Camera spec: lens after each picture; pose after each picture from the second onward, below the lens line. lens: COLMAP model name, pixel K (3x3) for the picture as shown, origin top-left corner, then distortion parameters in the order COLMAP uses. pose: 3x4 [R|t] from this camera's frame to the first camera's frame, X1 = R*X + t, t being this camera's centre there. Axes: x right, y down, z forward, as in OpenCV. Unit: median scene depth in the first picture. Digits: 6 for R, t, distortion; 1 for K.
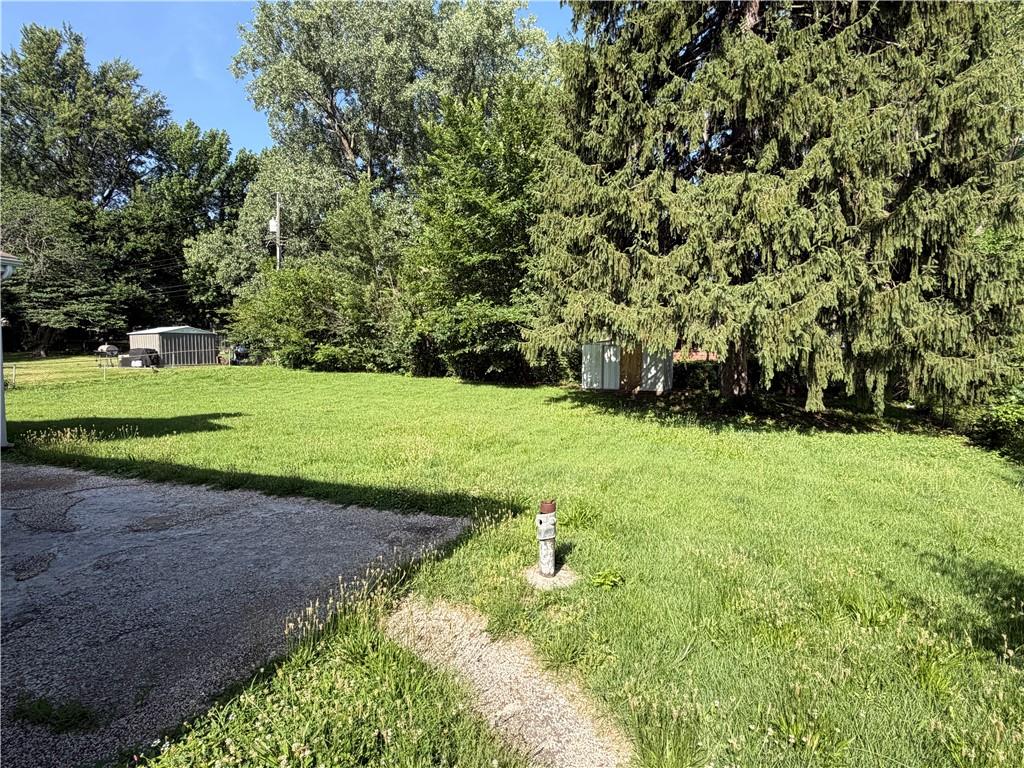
lens RADIAL K [[554.7, 0, 512.4], [0, 554.7, 367.8], [0, 0, 1]] dist [-0.000428, -0.000002]
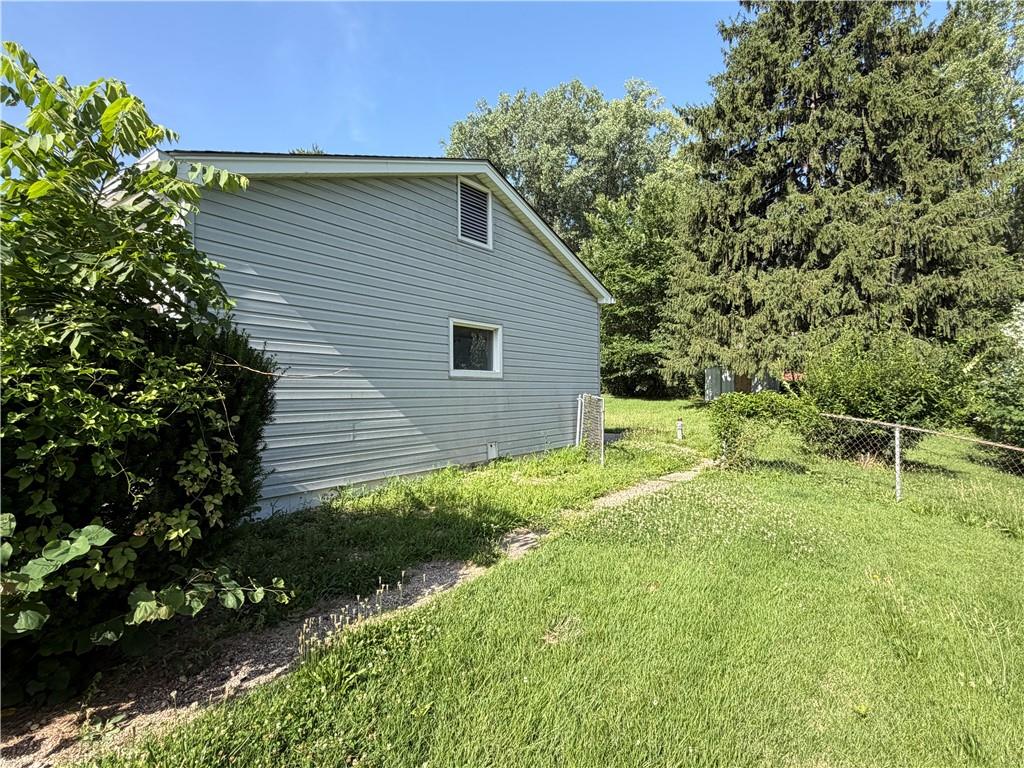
lens RADIAL K [[554.7, 0, 512.4], [0, 554.7, 367.8], [0, 0, 1]] dist [-0.000428, -0.000002]
pose [[0.973808, -0.014817, -0.226887, -0.041478], [0.005916, 0.999188, -0.039864, 0.011056], [0.227293, 0.037478, 0.973105, -0.678688]]
